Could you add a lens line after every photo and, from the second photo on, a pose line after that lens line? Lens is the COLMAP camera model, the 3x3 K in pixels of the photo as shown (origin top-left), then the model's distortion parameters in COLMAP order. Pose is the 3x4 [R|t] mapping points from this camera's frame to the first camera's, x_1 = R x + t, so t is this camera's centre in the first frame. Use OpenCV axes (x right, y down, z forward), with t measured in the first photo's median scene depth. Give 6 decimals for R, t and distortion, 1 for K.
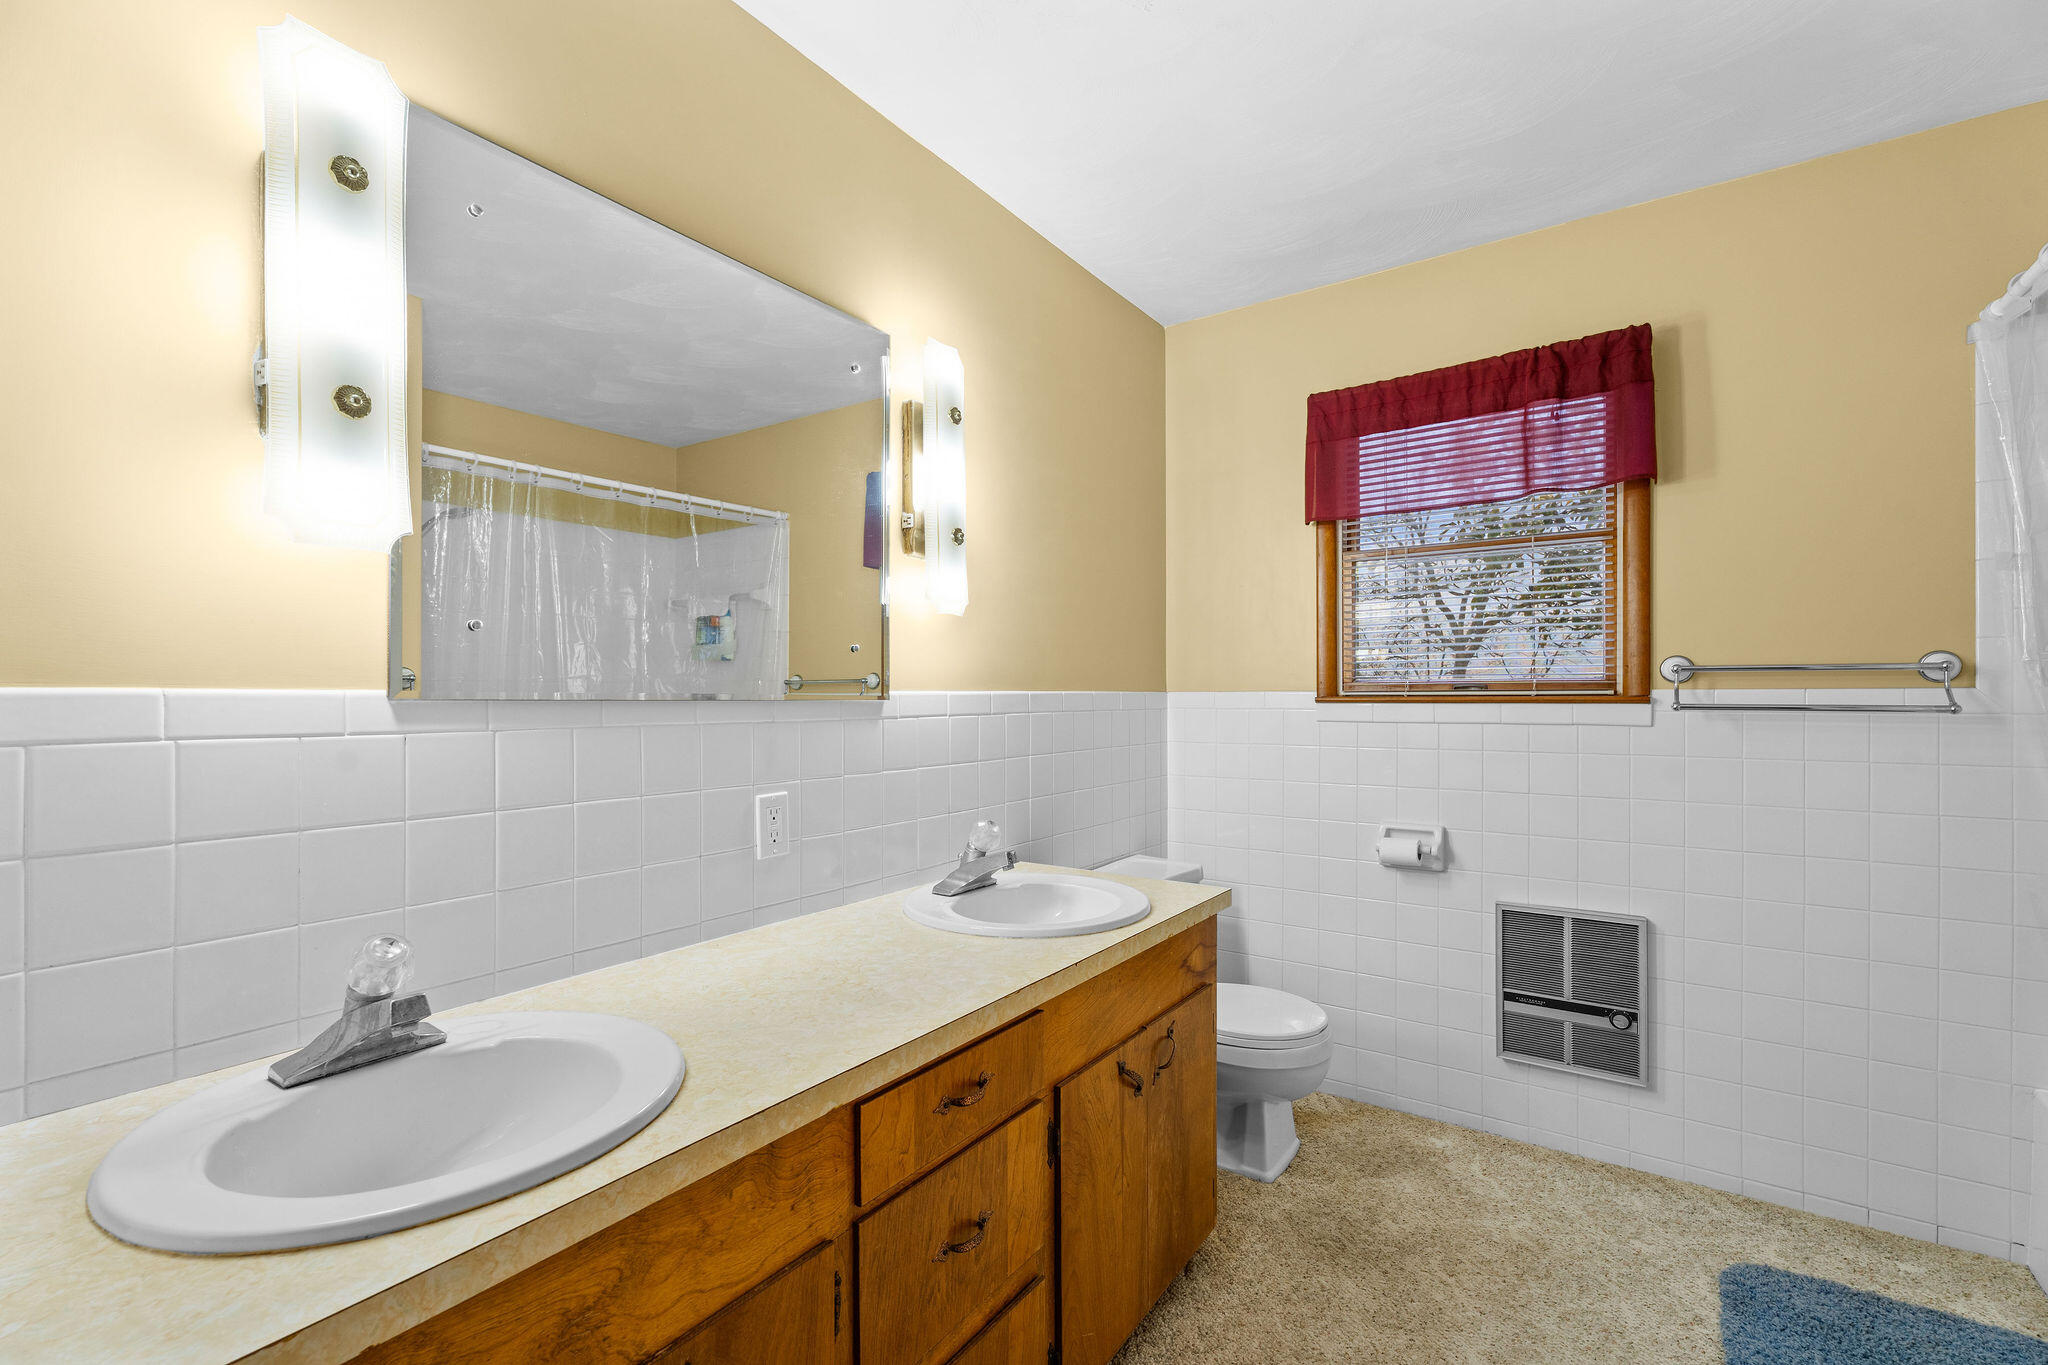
lens RADIAL K [[919.4, 0, 1021.7], [0, 919.4, 688.6], [0, 0, 1]] dist [-0.000617, -0.000537]
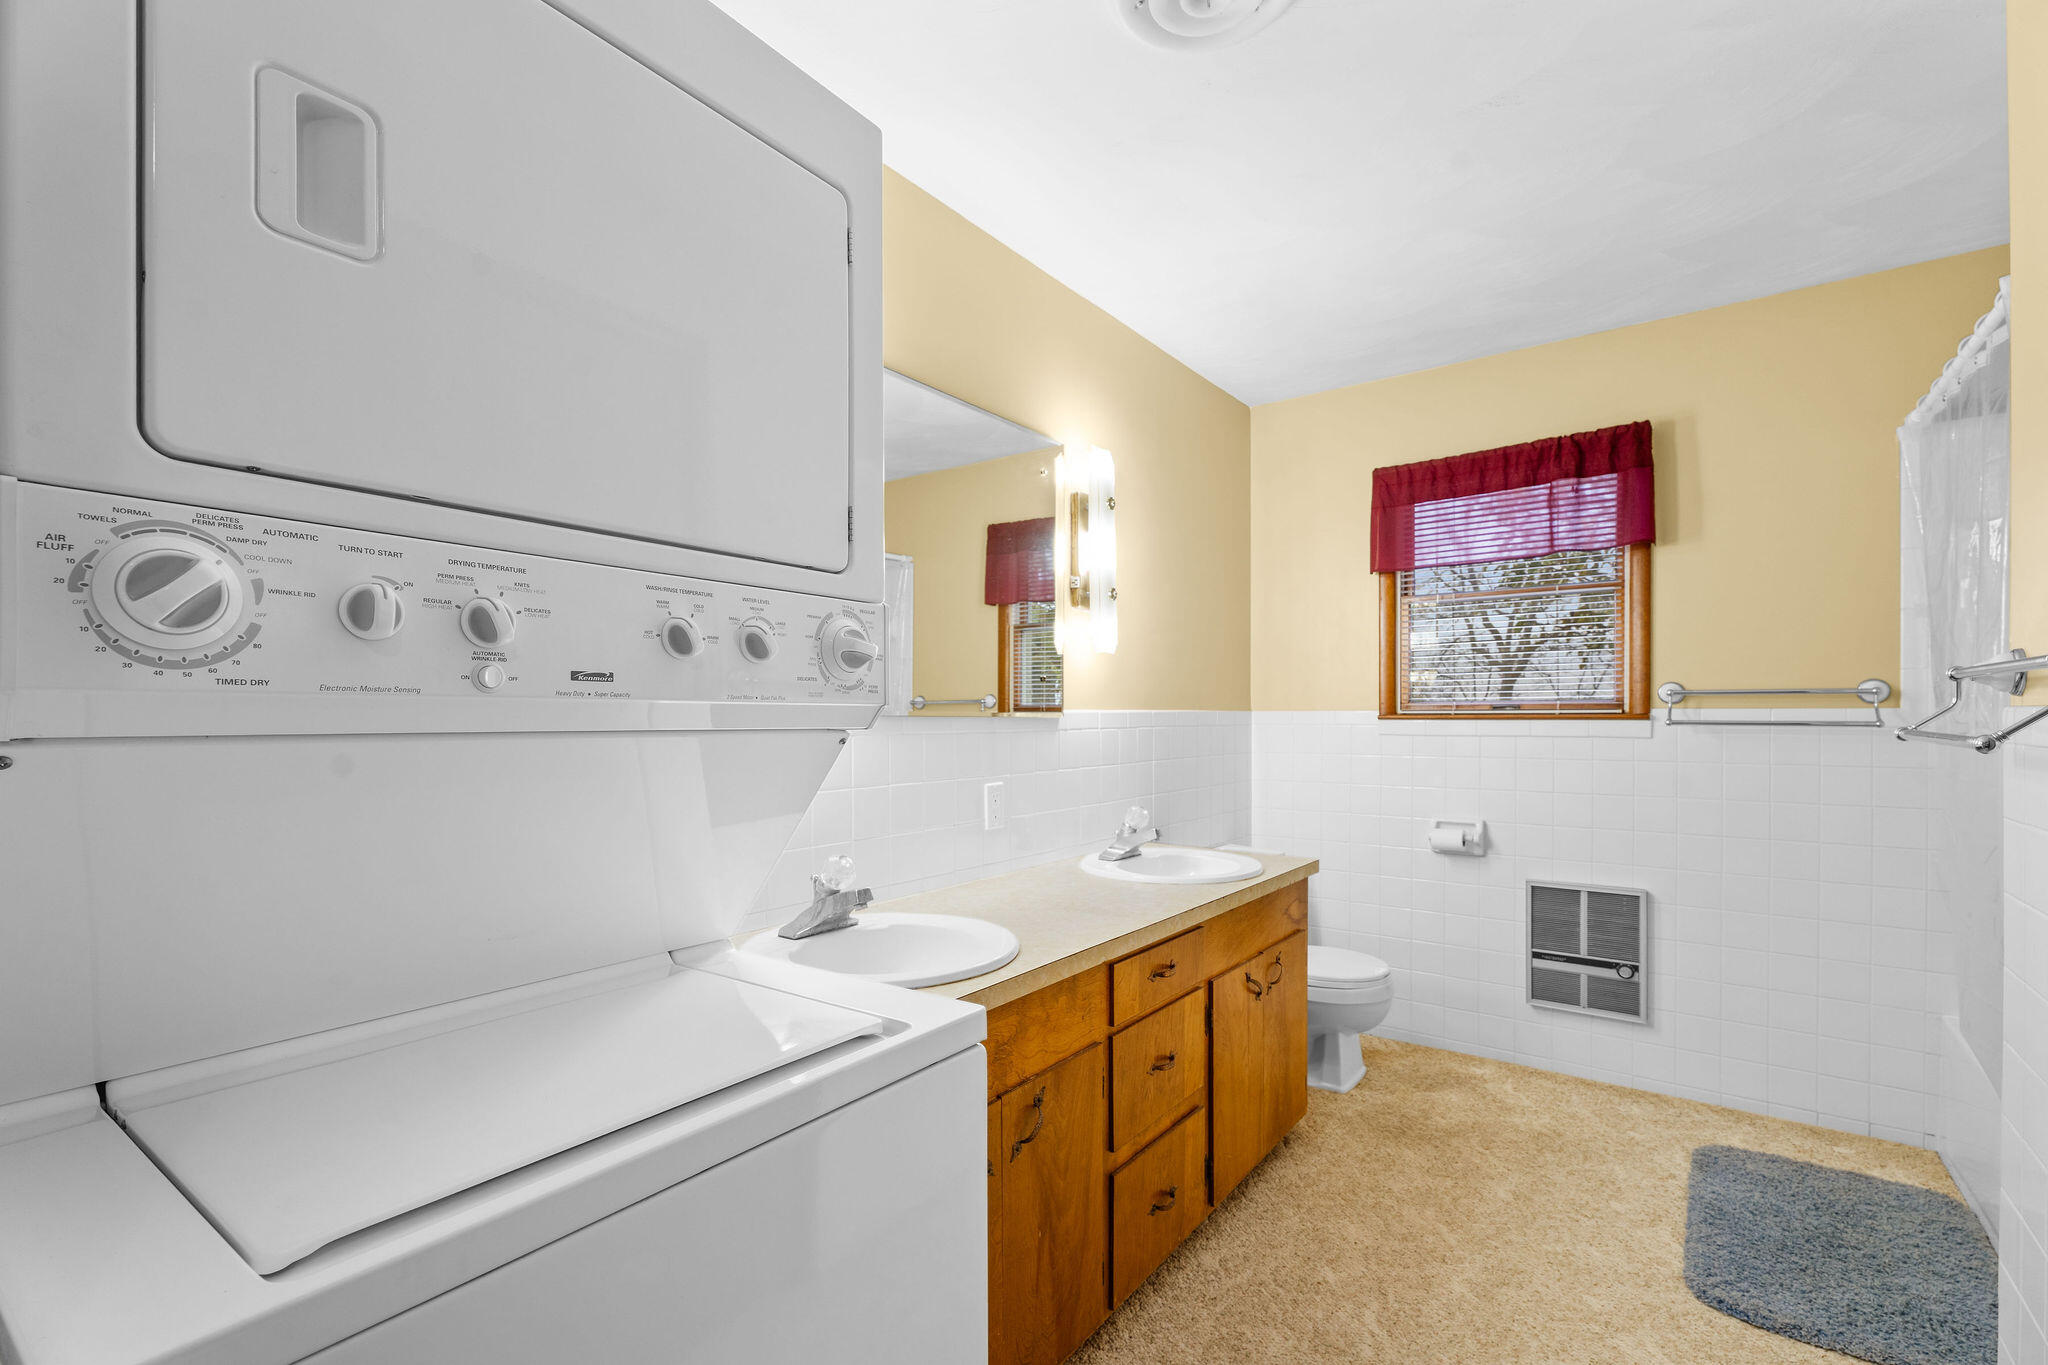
lens RADIAL K [[927.1, 0, 1025.7], [0, 927.1, 713.4], [0, 0, 1]] dist [-0.001325, 0.001004]
pose [[0.999396, 0.000552, -0.034746, -0.128100], [-0.000331, 0.999980, 0.006375, -0.000642], [0.034749, -0.006359, 0.999376, -0.300793]]
